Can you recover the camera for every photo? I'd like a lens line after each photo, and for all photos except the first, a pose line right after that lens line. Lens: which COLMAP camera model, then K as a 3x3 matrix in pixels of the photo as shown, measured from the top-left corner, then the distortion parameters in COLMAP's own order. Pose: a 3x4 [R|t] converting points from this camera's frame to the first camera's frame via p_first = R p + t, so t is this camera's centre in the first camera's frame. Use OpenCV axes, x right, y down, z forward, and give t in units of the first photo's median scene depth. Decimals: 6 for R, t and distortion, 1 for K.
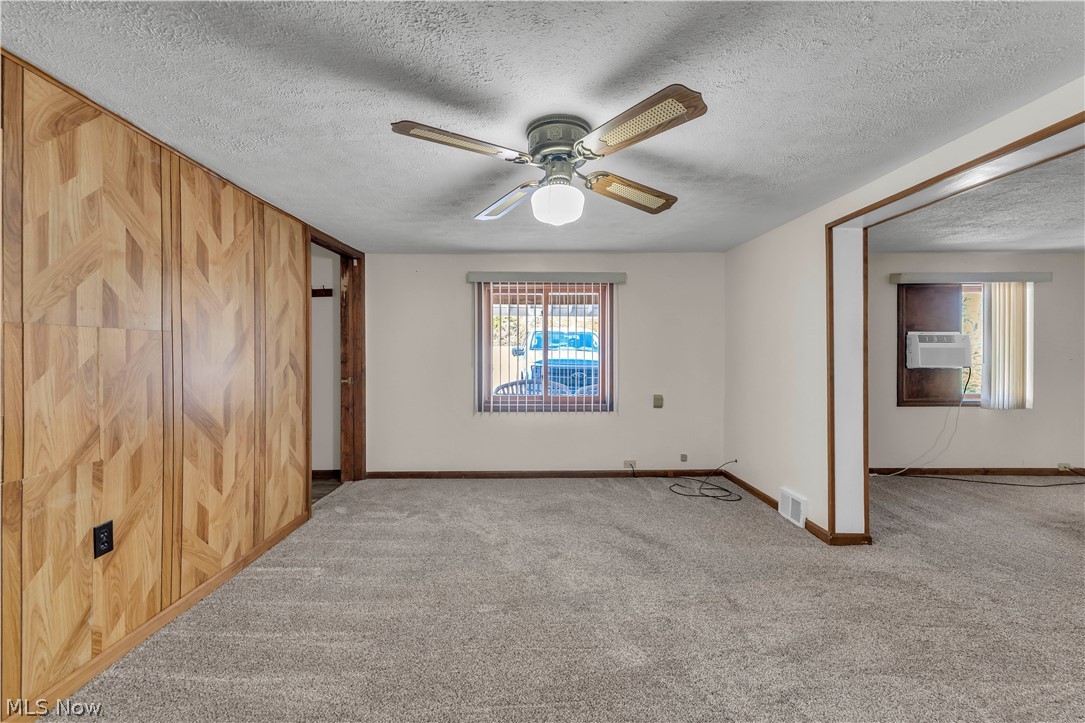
lens RADIAL K [[445.4, 0, 540.8], [0, 445.4, 355.1], [0, 0, 1]] dist [-0.000748, -0.000669]
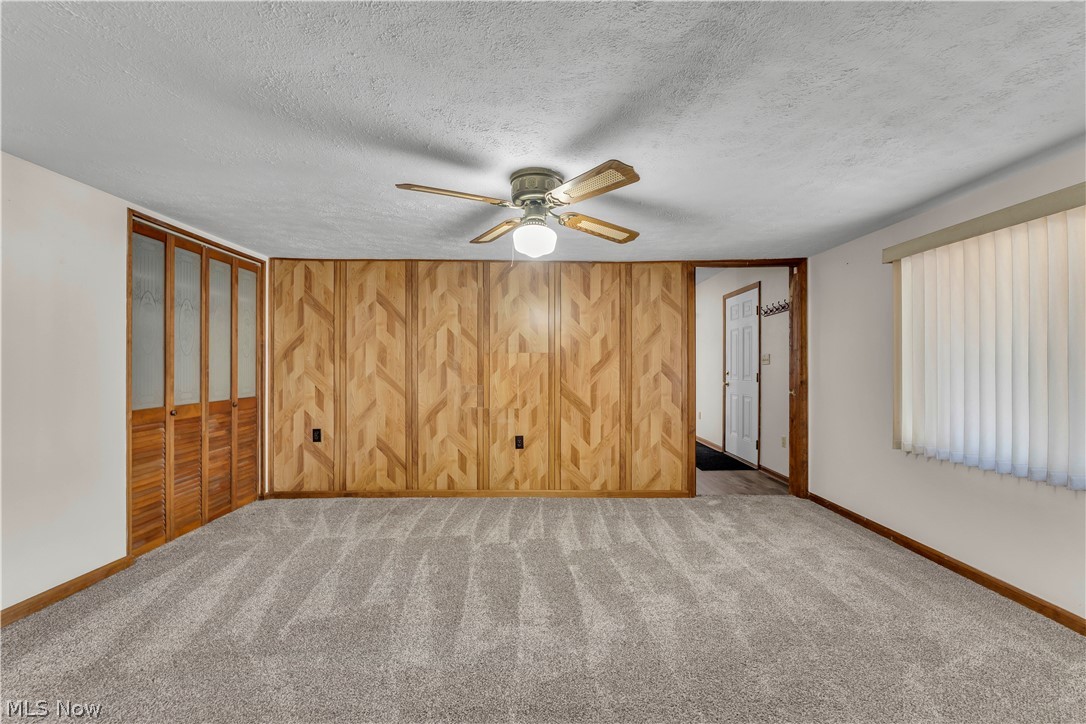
lens RADIAL K [[445.8, 0, 540.5], [0, 445.8, 362.7], [0, 0, 1]] dist [-0.000748, -0.000669]
pose [[-0.015061, -0.004368, -0.999877, 1.084118], [-0.005414, 0.999976, -0.004287, 0.000201], [0.999872, 0.005349, -0.015084, 0.894044]]
